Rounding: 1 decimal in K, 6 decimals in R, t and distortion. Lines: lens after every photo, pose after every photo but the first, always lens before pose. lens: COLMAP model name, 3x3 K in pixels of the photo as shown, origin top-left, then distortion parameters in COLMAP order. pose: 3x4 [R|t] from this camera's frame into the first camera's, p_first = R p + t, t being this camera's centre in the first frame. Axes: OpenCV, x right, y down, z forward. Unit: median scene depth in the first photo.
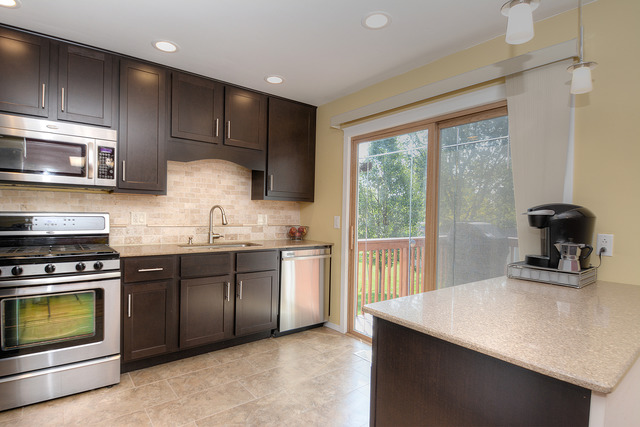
lens RADIAL K [[337.8, 0, 316.7], [0, 337.8, 216.2], [0, 0, 1]] dist [0.005495, -0.000128]
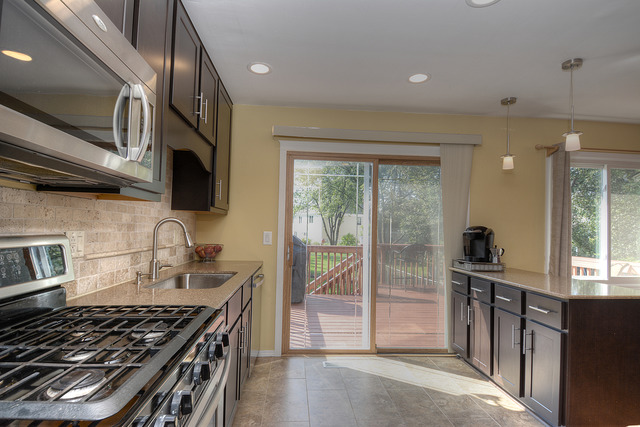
lens RADIAL K [[337.8, 0, 318.6], [0, 337.8, 213.0], [0, 0, 1]] dist [0.005495, -0.000128]
pose [[0.558644, 0.030831, 0.828835, -0.719336], [-0.006370, 0.999439, -0.032884, -0.023954], [-0.829383, 0.013090, 0.558526, 0.420774]]
